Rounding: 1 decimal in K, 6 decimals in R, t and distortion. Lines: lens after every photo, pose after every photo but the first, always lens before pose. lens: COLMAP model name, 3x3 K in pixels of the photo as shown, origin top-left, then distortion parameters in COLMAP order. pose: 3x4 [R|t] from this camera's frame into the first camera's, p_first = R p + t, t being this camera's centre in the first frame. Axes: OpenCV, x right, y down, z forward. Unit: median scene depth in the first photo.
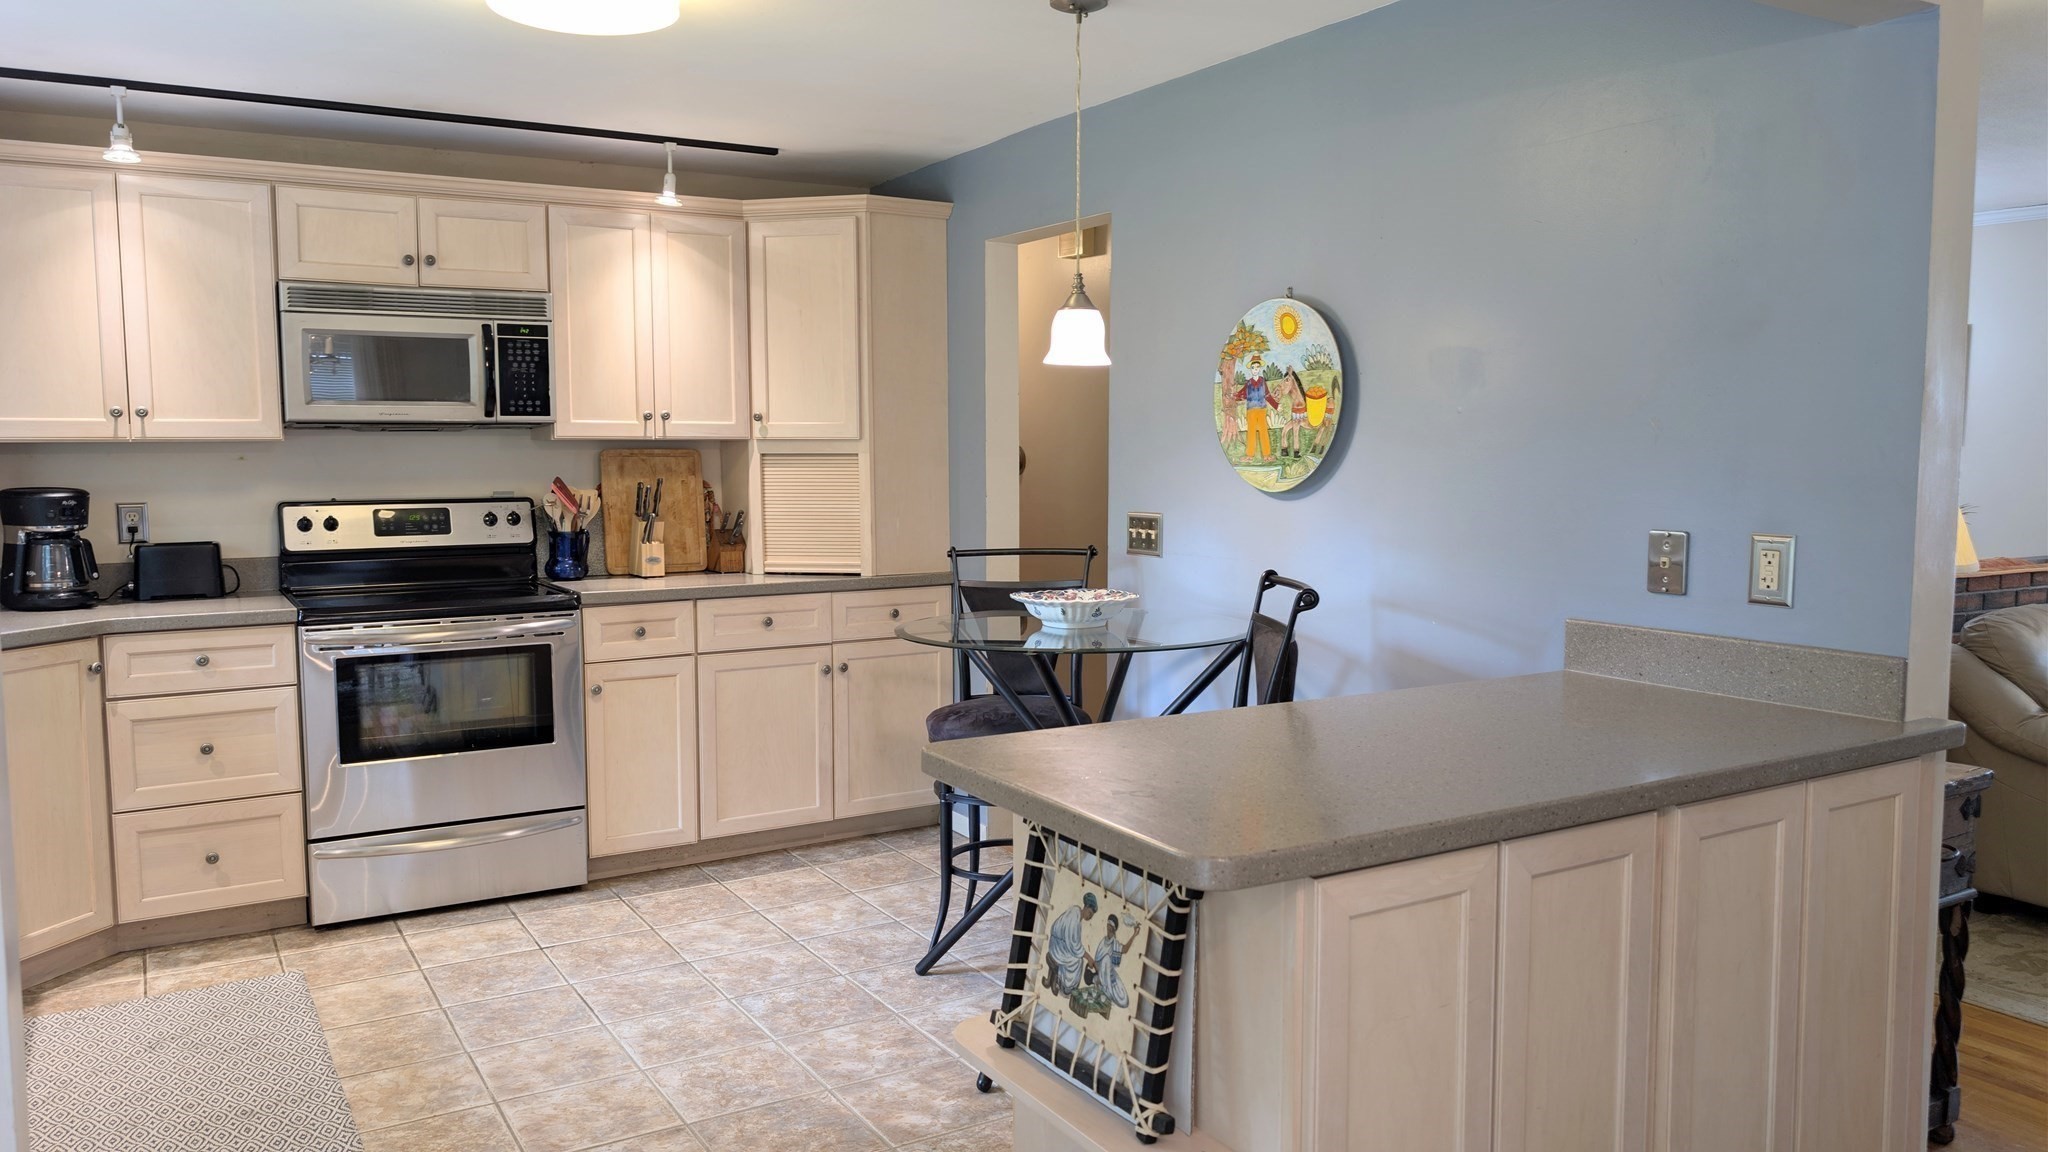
lens RADIAL K [[1307.8, 0, 944.9], [0, 1307.8, 575.0], [0, 0, 1]] dist [-0.003792, -0.001229]
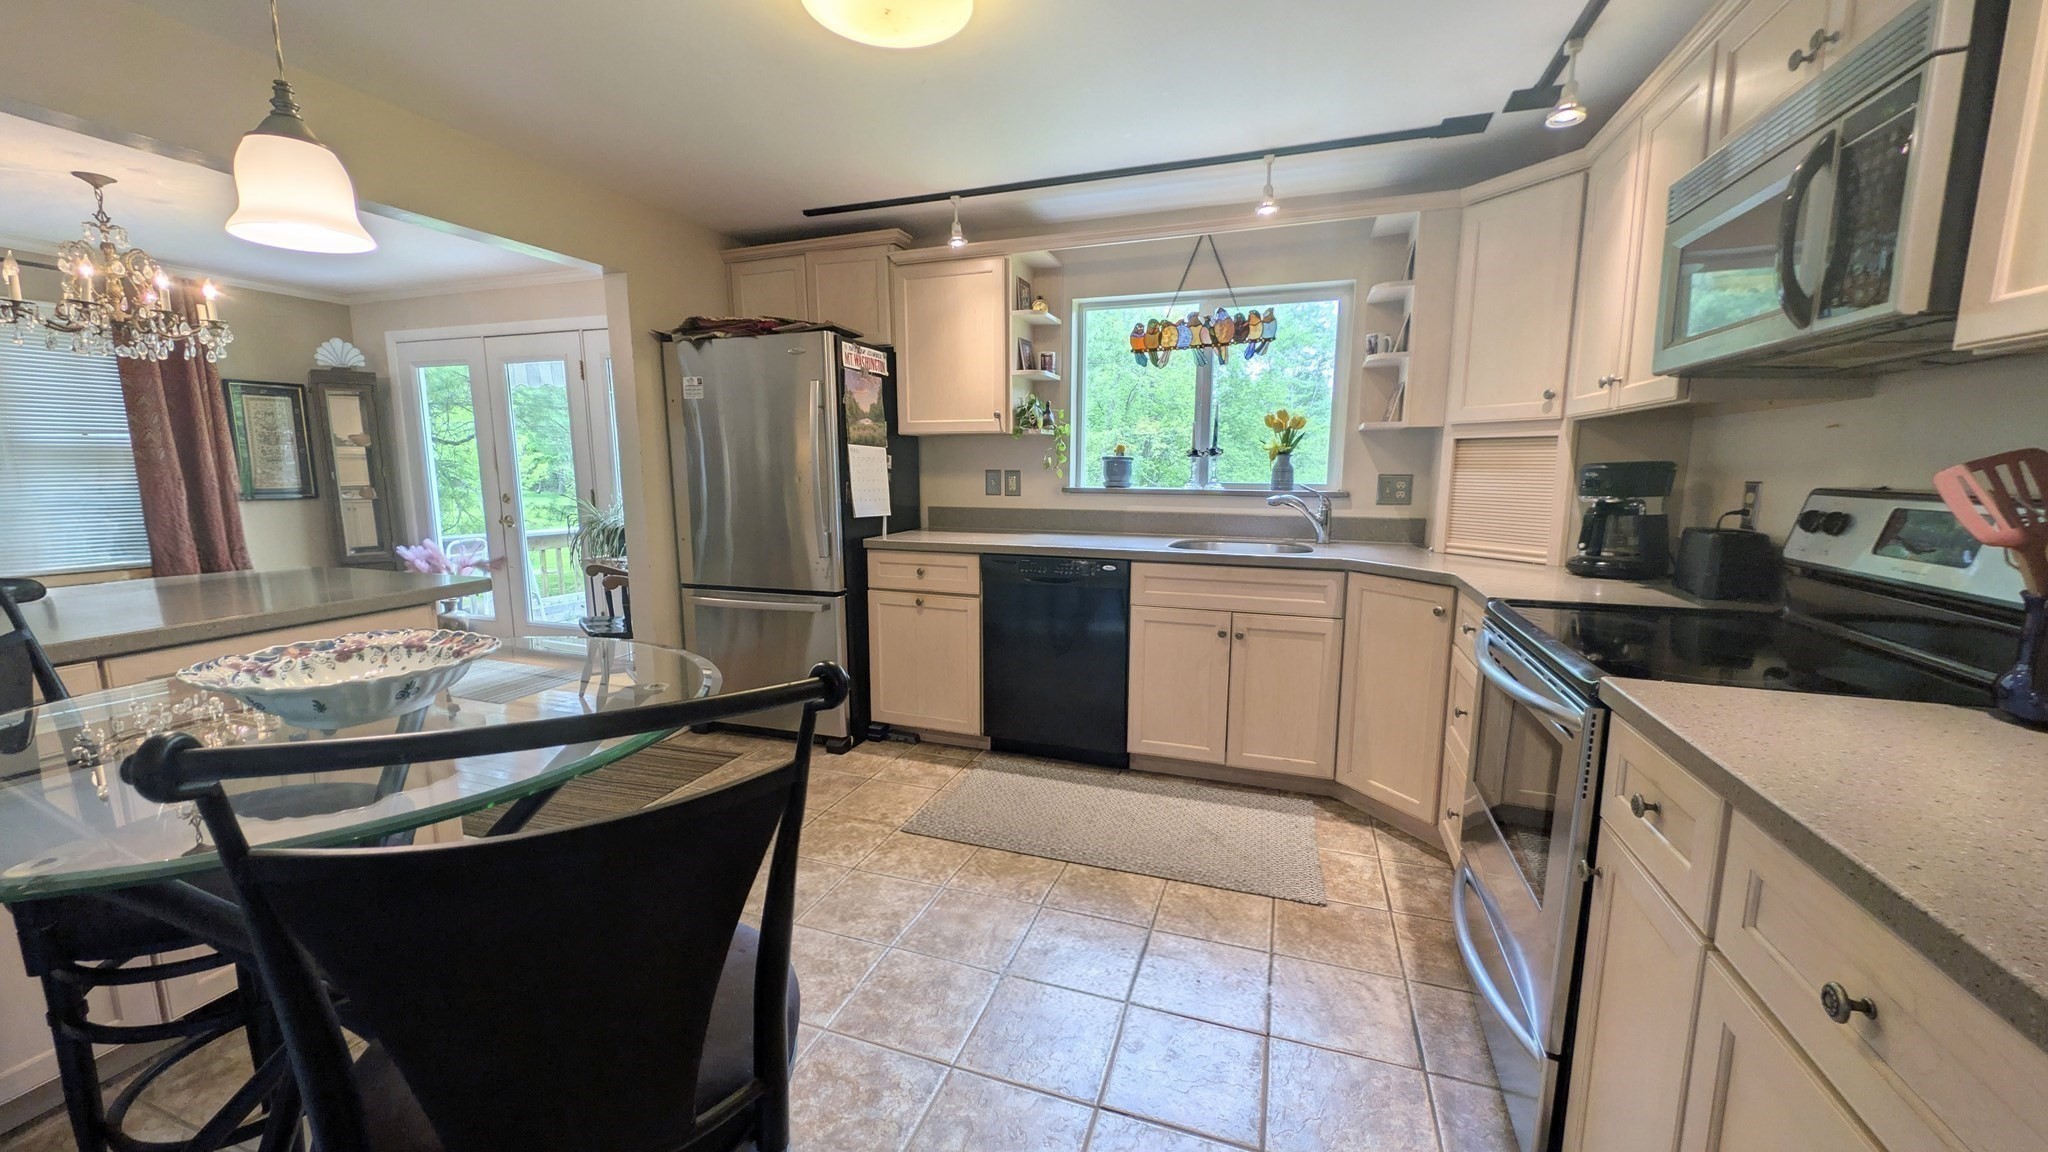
lens RADIAL K [[764.3, 0, 1024.0], [0, 764.3, 576.0], [0, 0, 1]] dist [-0.000278, 0.000018]
pose [[-0.736247, 0.103642, -0.668729, 0.074798], [-0.058048, 0.974887, 0.215000, -0.071943], [0.674219, 0.197111, -0.711742, 1.013162]]
